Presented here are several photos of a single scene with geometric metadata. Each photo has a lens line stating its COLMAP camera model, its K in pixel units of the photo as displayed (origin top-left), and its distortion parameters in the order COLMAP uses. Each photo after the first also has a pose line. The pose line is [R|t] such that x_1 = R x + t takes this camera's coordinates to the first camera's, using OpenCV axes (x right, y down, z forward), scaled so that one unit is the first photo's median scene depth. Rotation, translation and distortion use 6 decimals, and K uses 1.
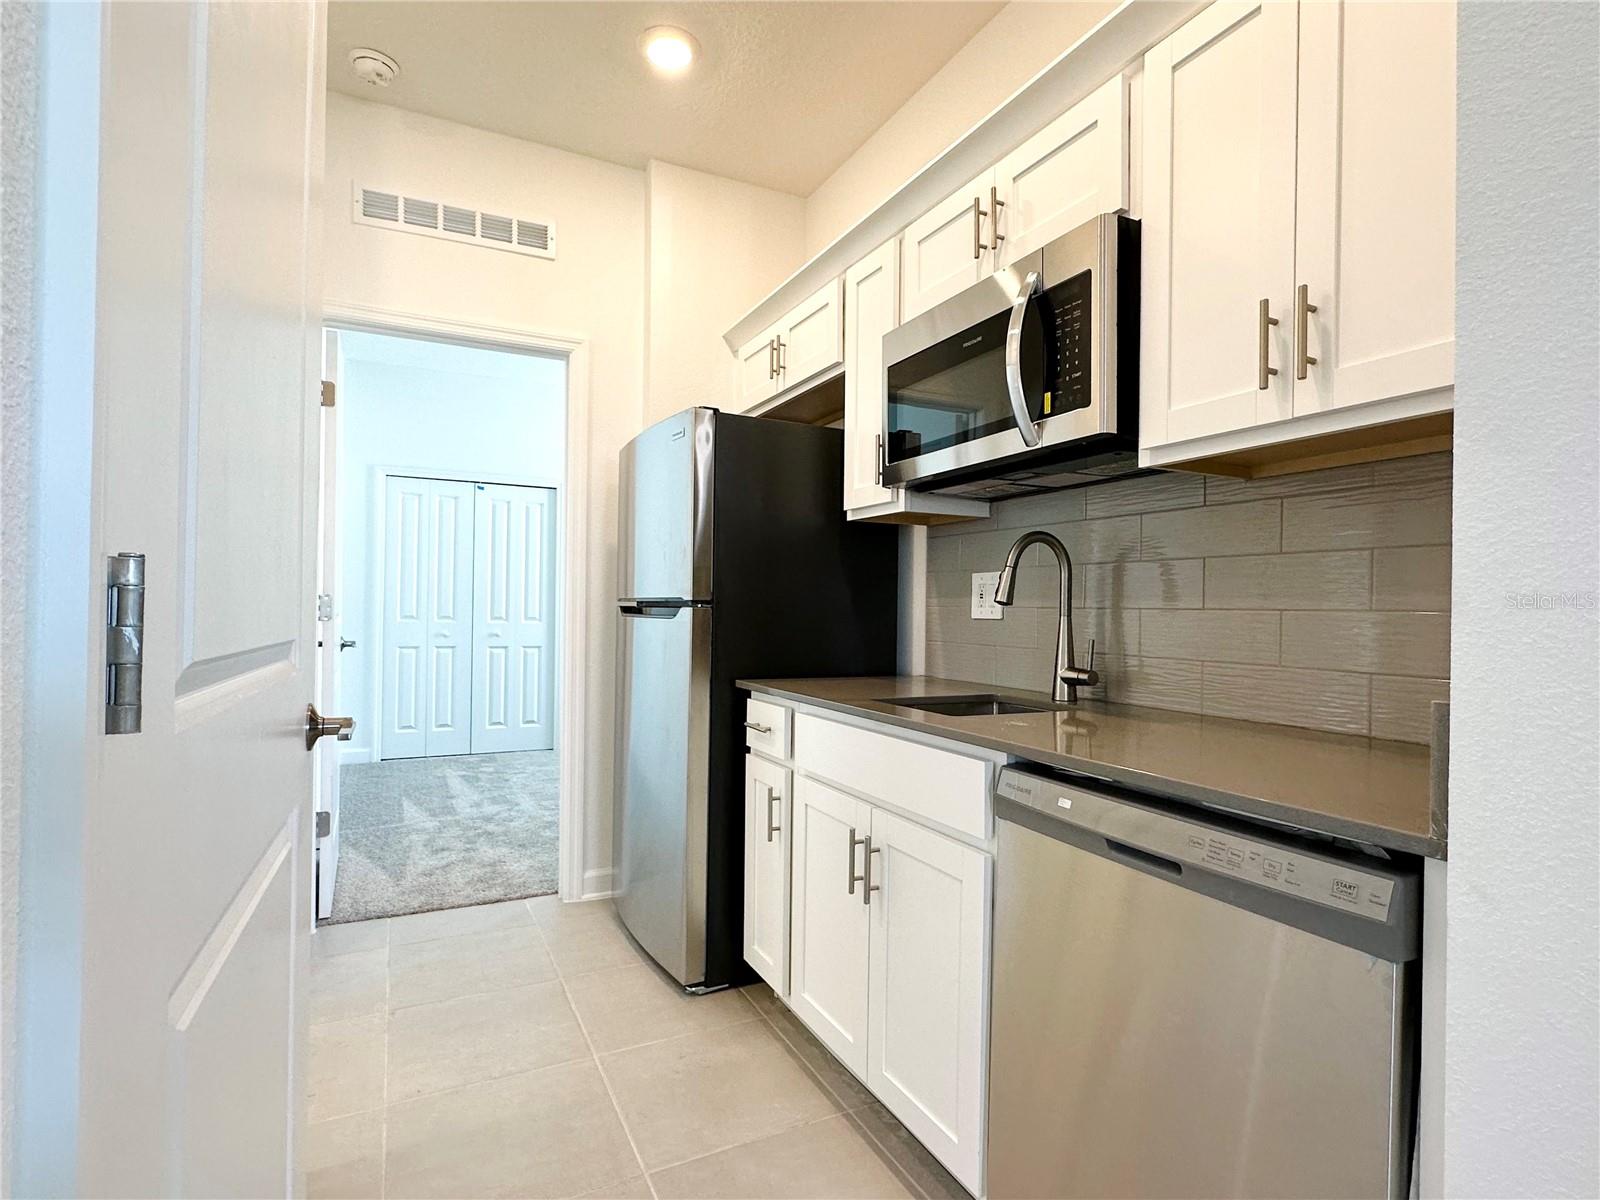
lens RADIAL K [[811.1, 0, 797.4], [0, 811.1, 602.3], [0, 0, 1]] dist [0.002182, 0.000294]
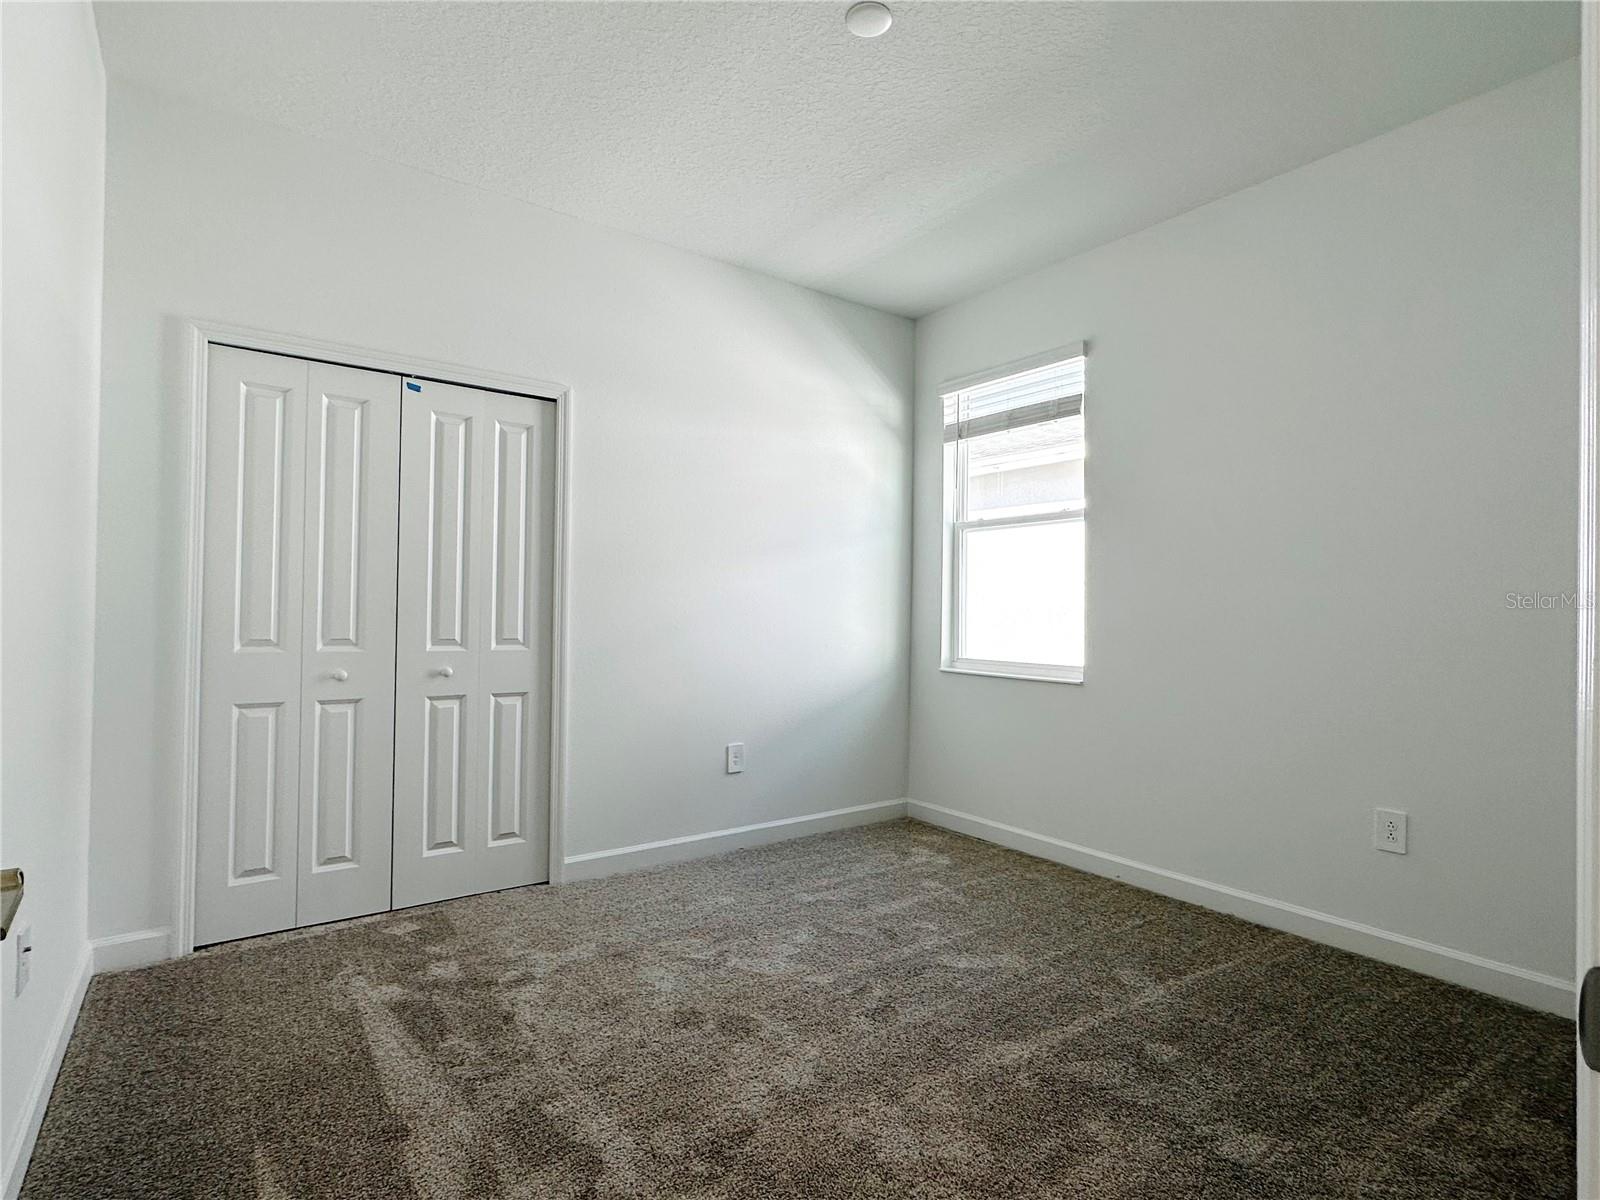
lens RADIAL K [[811.1, 0, 802.4], [0, 811.1, 598.0], [0, 0, 1]] dist [0.002182, 0.000294]
pose [[0.987237, -0.001013, 0.159257, -0.231390], [0.002274, 0.999967, -0.007737, -0.003811], [-0.159244, 0.008000, 0.987207, 0.459828]]
